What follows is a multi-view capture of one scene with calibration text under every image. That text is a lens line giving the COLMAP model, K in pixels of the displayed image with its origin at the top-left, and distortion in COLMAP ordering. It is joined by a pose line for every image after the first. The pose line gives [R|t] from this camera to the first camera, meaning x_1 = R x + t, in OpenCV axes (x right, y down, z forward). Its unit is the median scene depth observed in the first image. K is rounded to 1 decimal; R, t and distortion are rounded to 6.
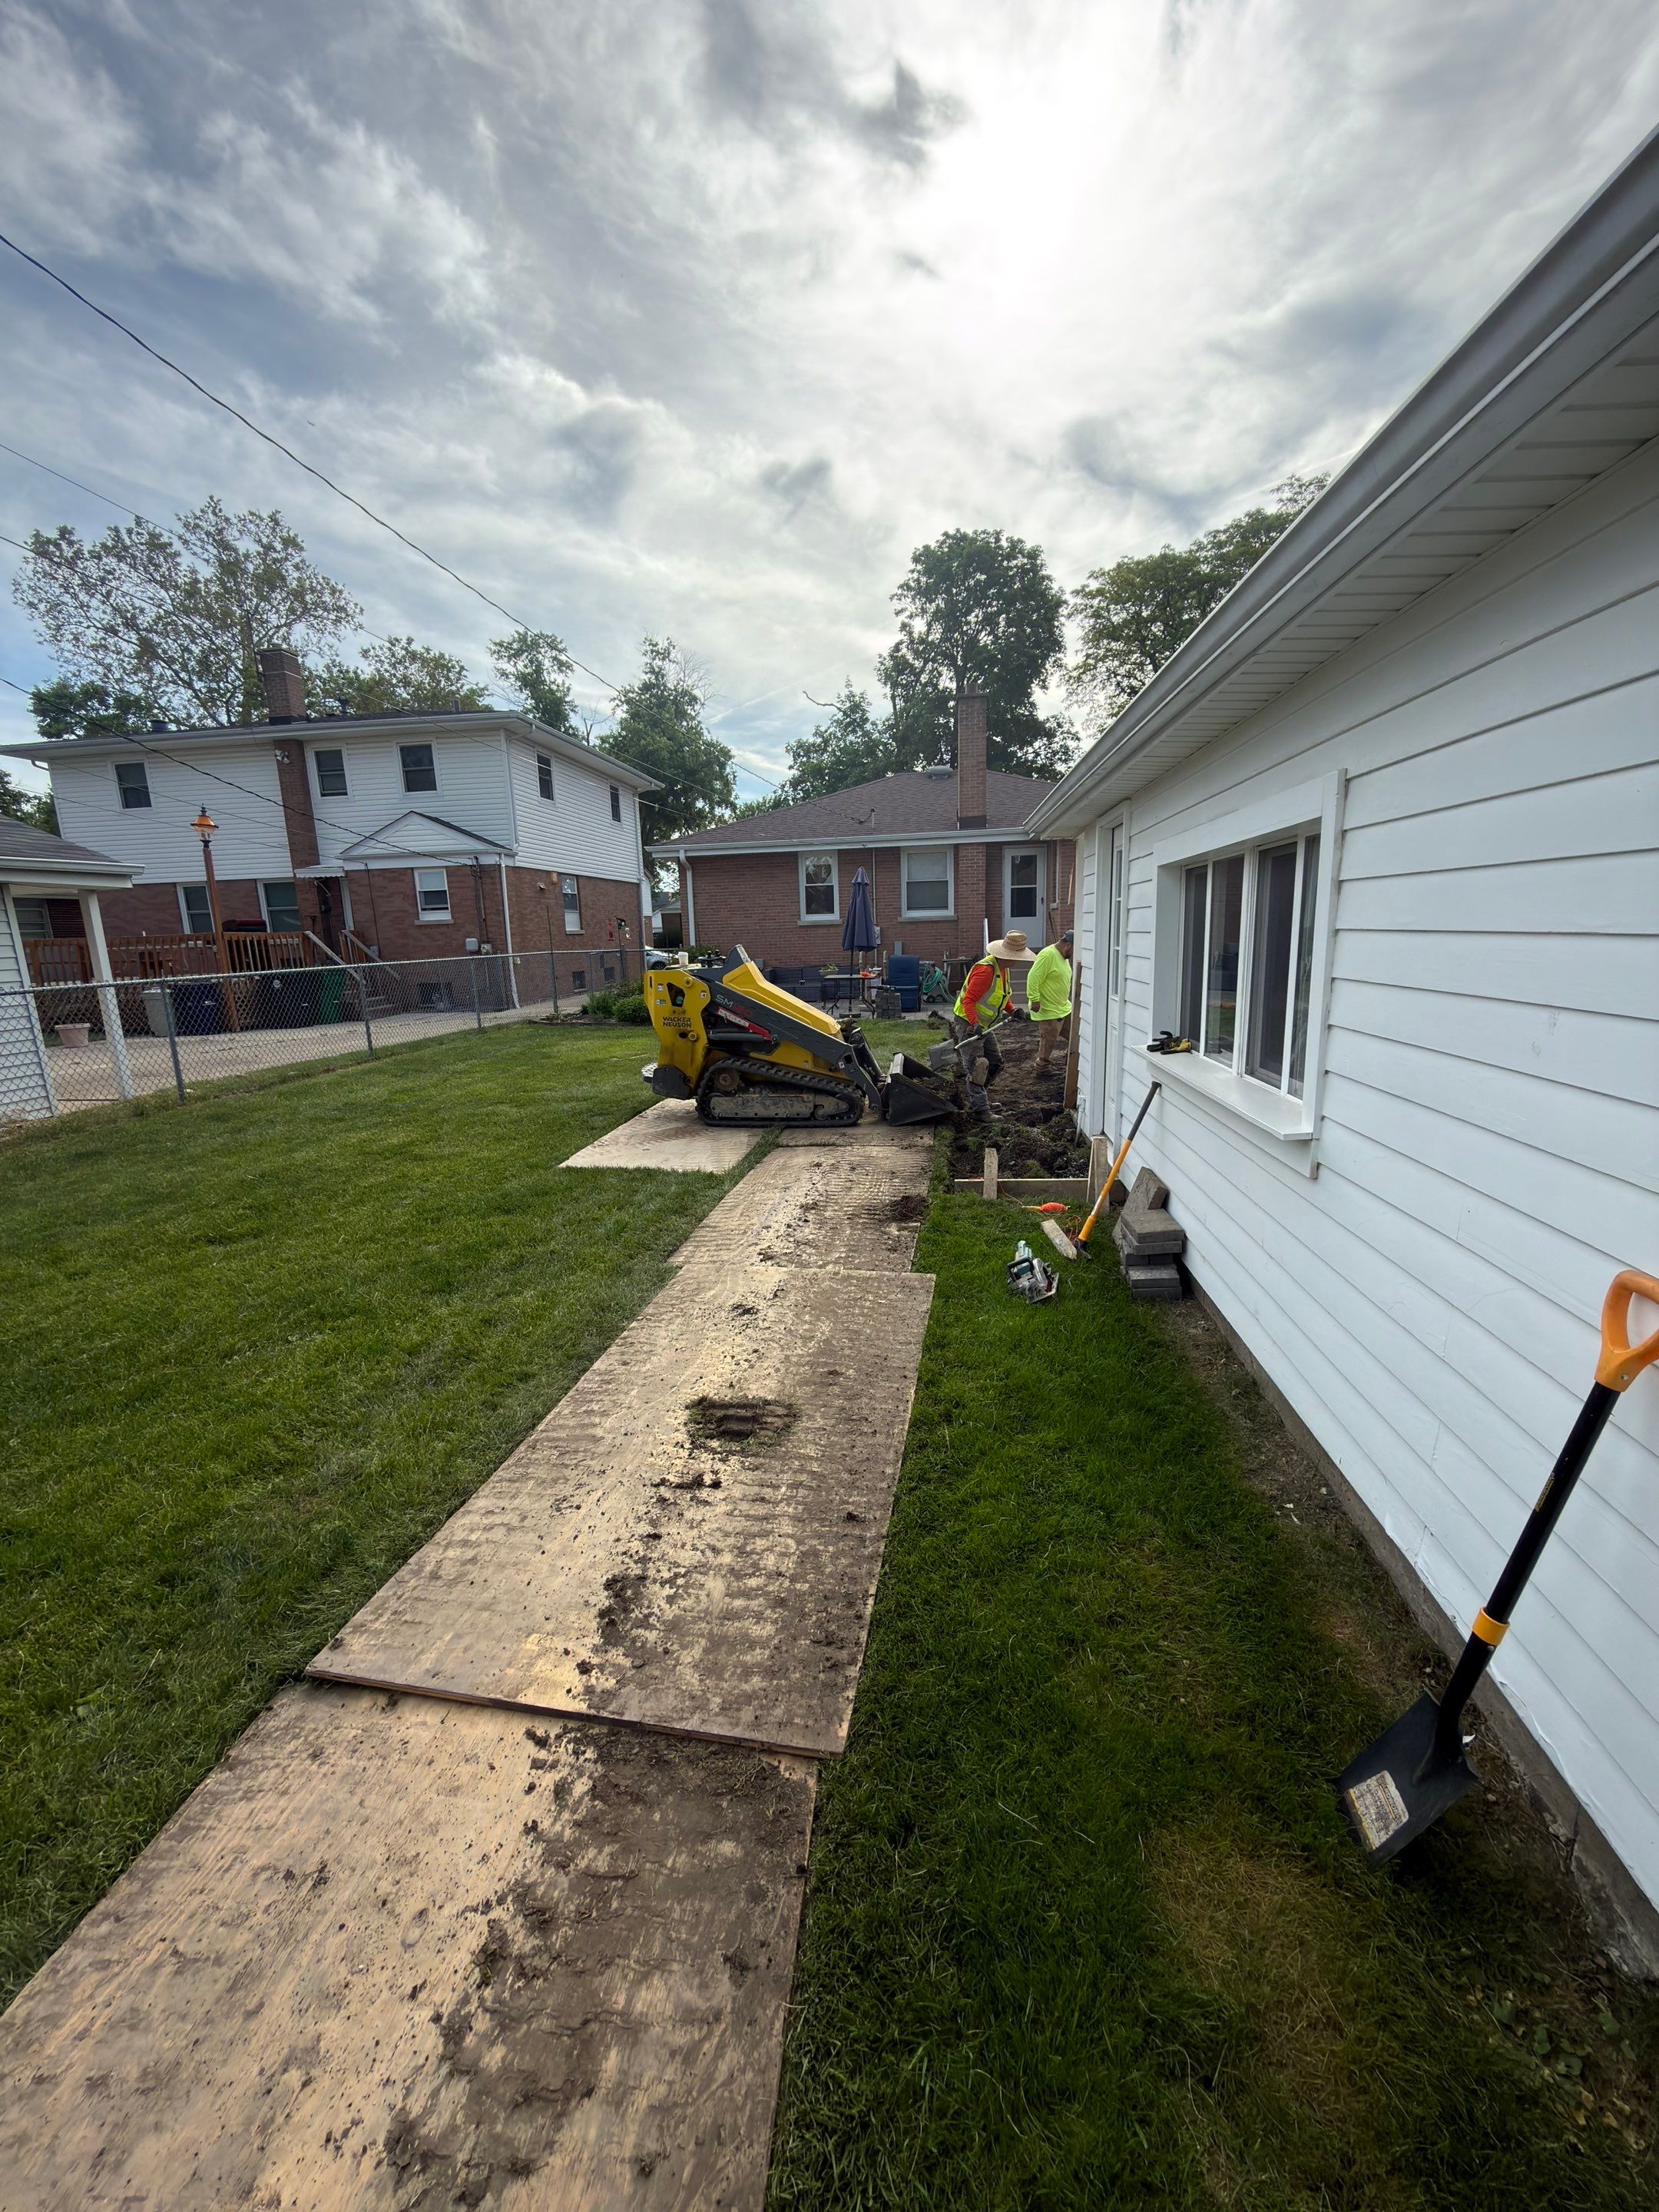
lens RADIAL K [[876.0, 0, 827.1], [0, 876.0, 1107.3], [0, 0, 1]] dist [-0.000817, -0.000543]
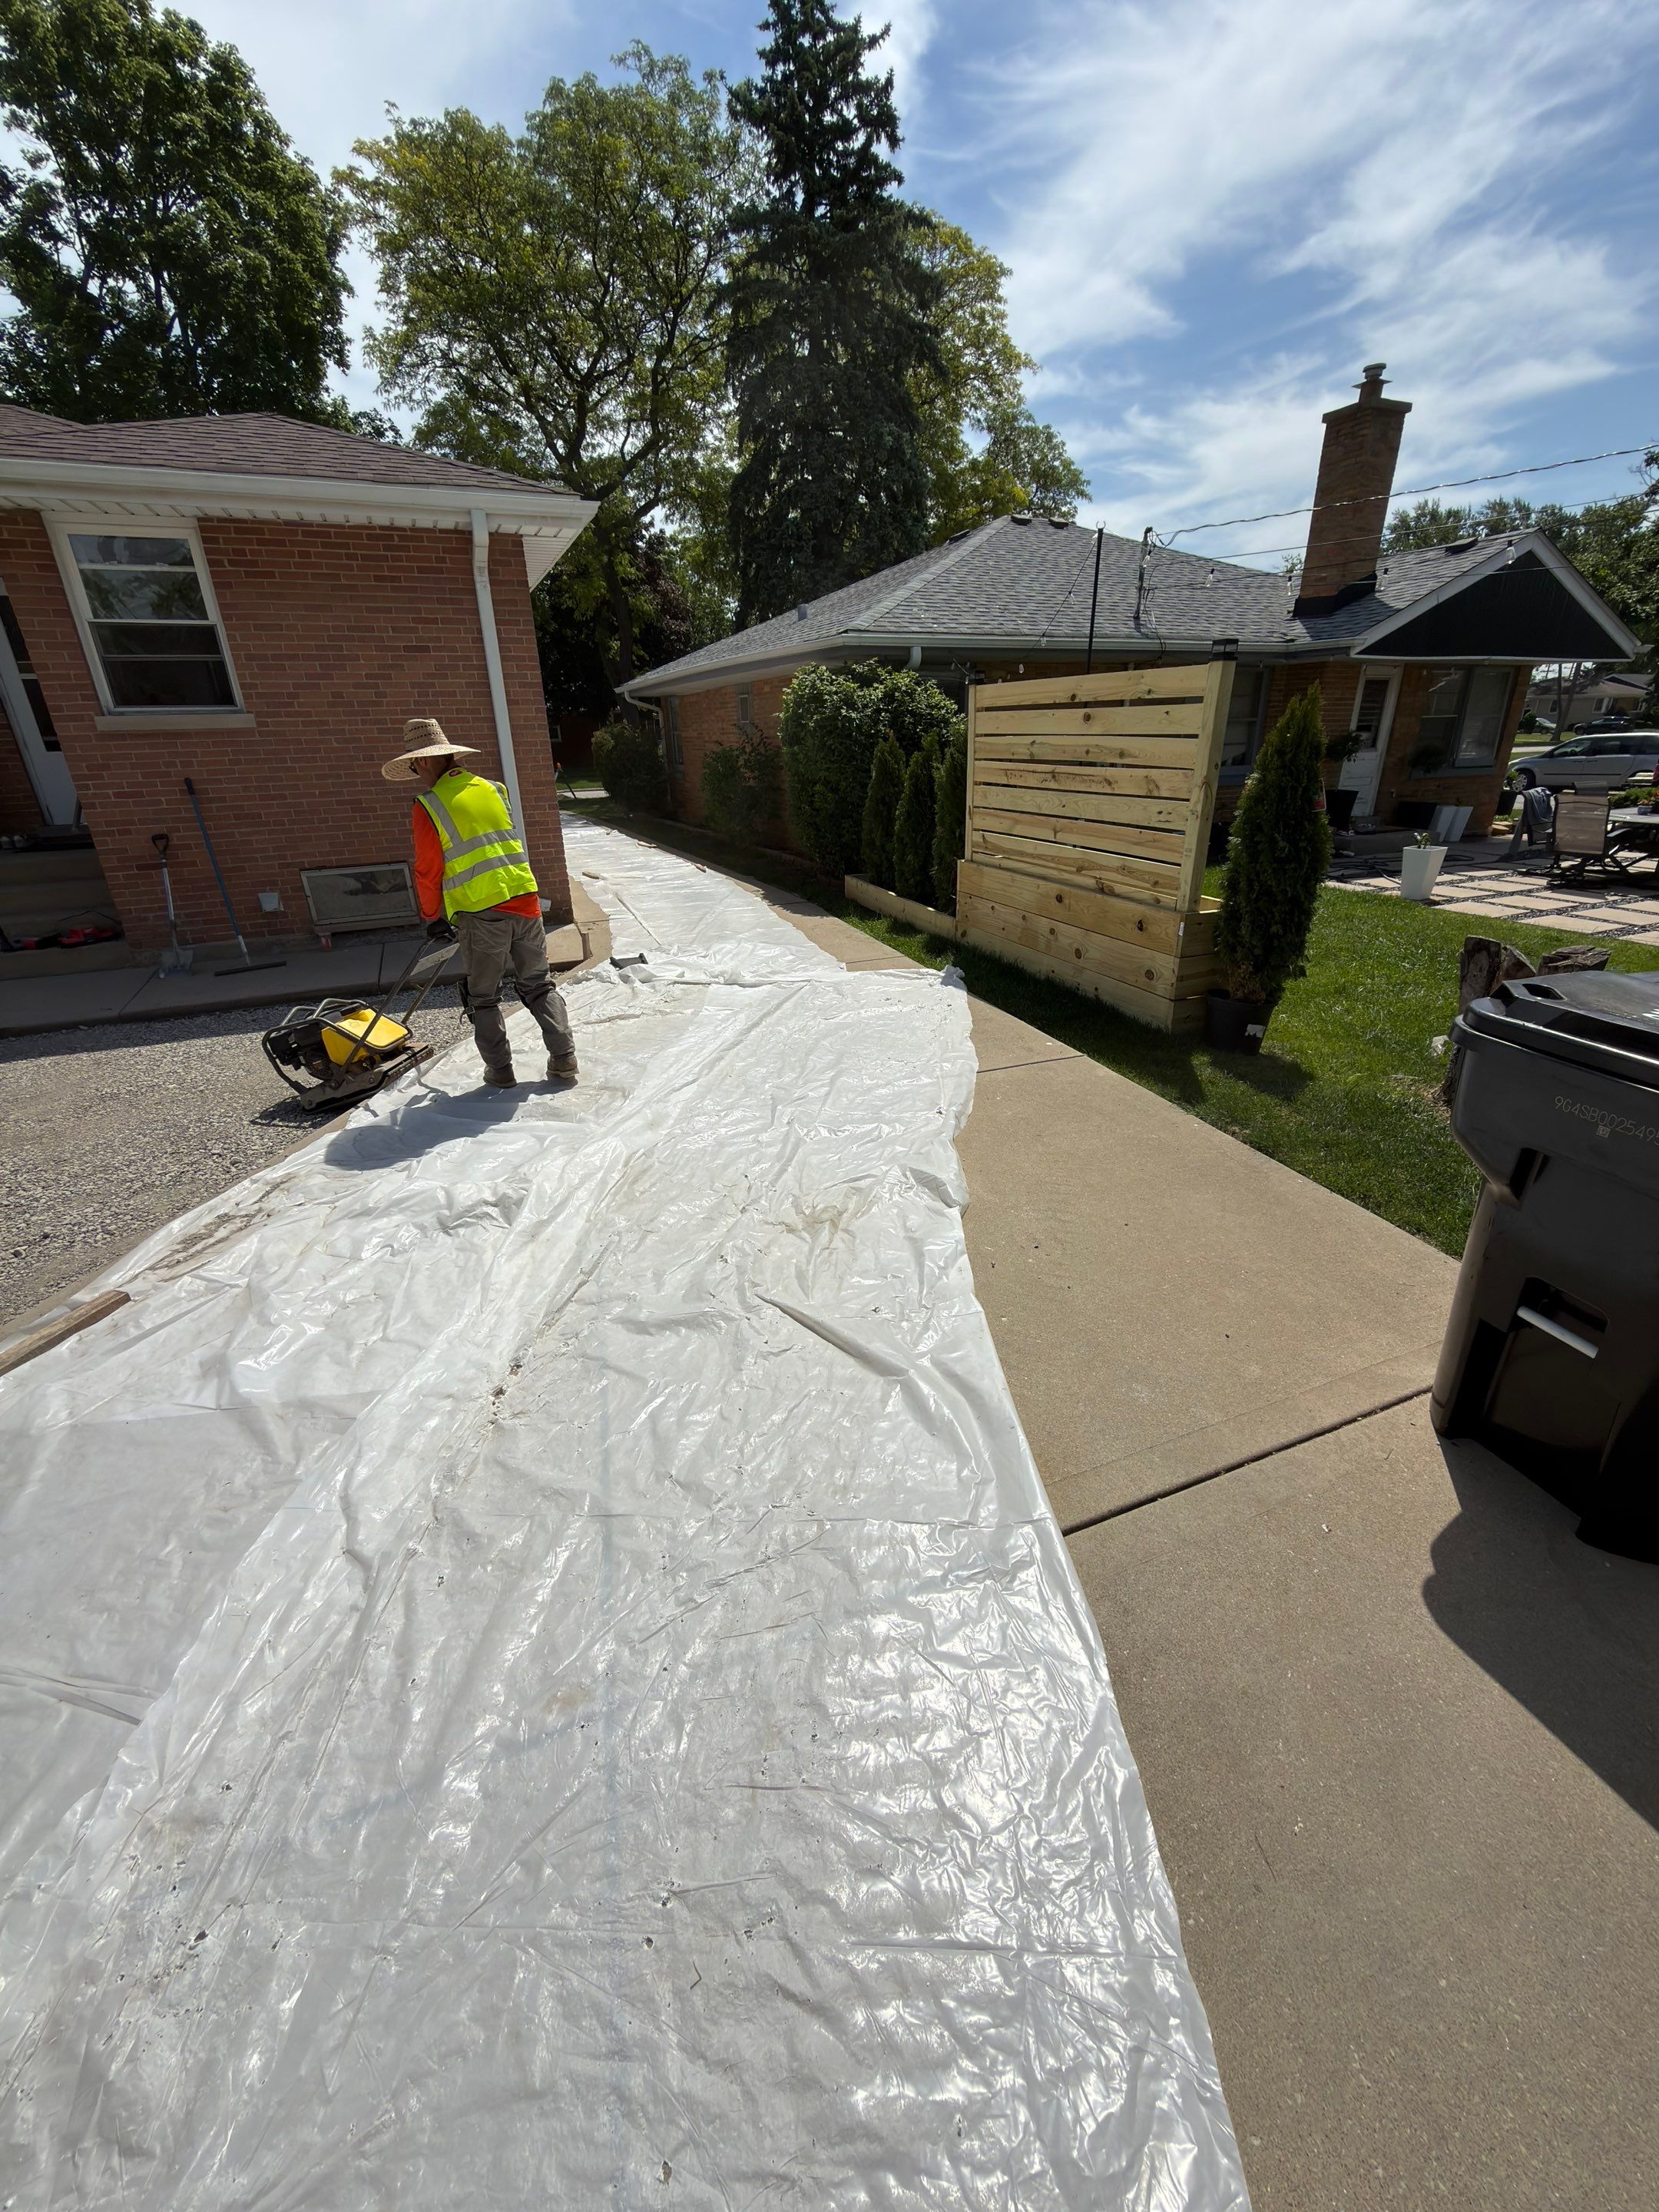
lens RADIAL K [[876.0, 0, 827.1], [0, 876.0, 1107.3], [0, 0, 1]] dist [-0.000817, -0.000543]
pose [[0.855102, -0.188354, 0.483036, 0.157438], [0.093074, 0.972307, 0.214375, -0.054548], [-0.510038, -0.138354, 0.848952, 0.215486]]
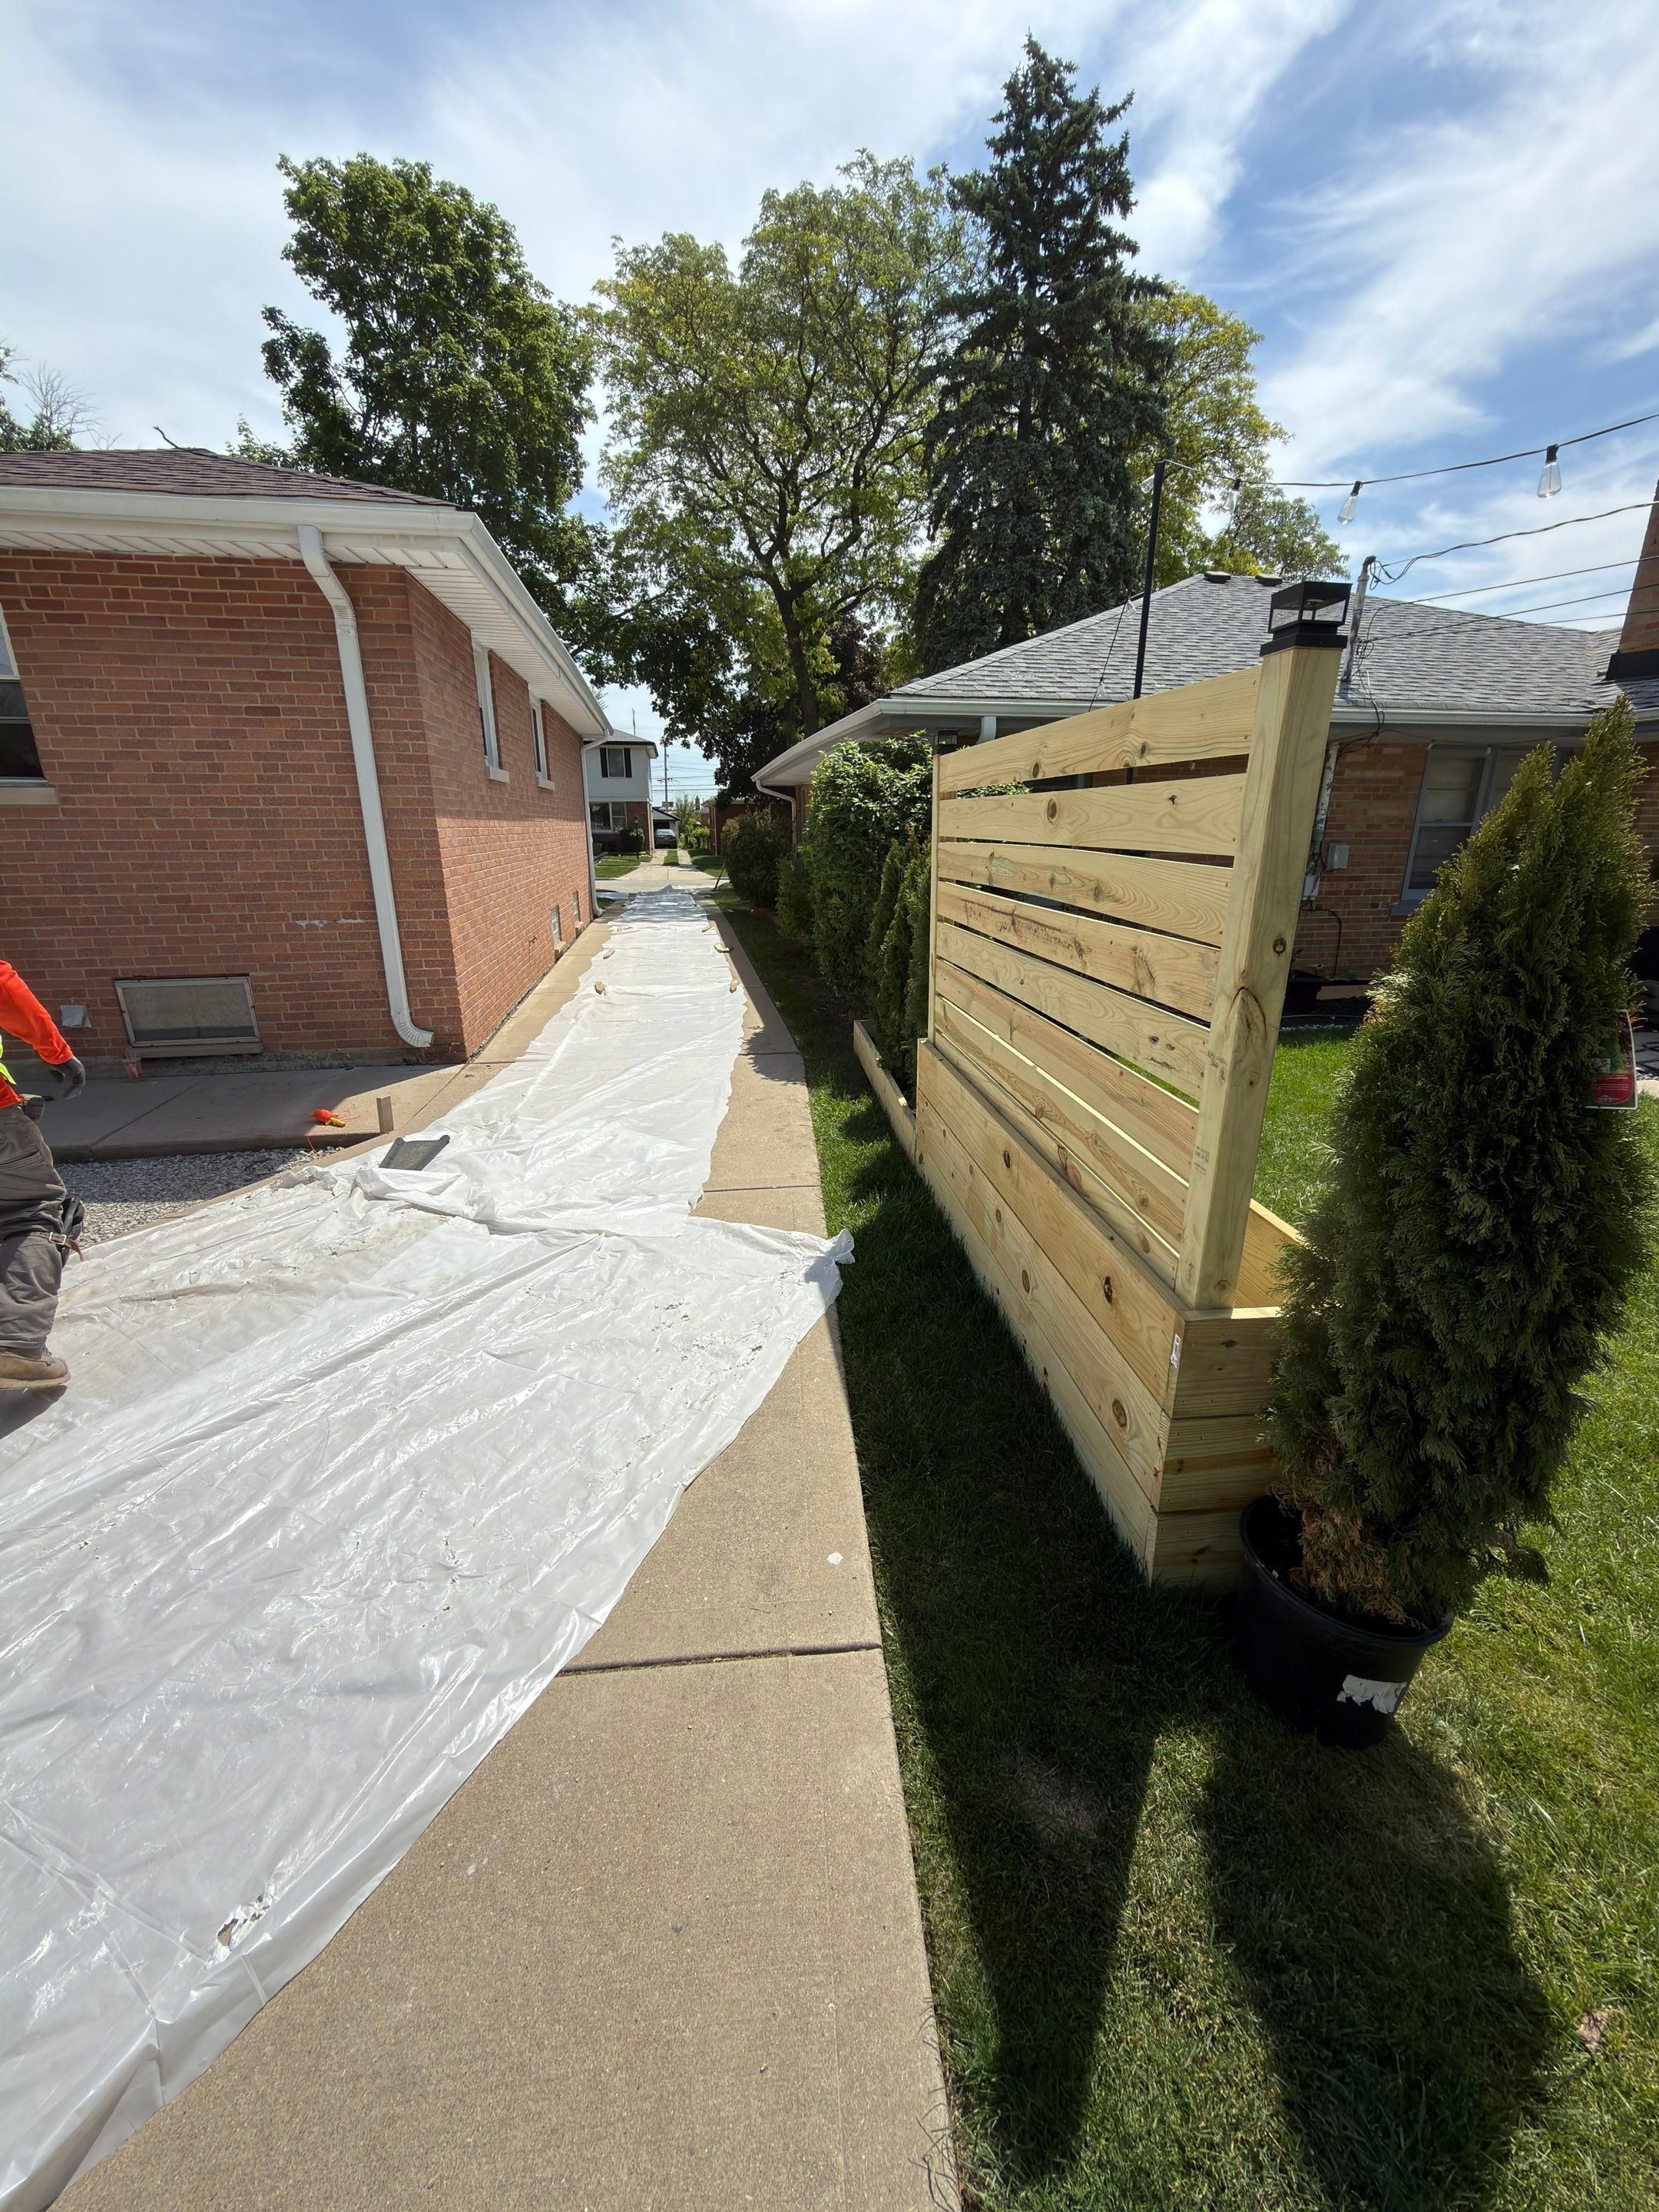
lens RADIAL K [[875.9, 0, 829.5], [0, 875.9, 1106.0], [0, 0, 1]] dist [0.000229, 0.000143]
pose [[0.956805, -0.053615, 0.285743, 0.243284], [0.023193, 0.993792, 0.108807, -0.067769], [-0.289803, -0.097479, 0.952109, 0.265795]]
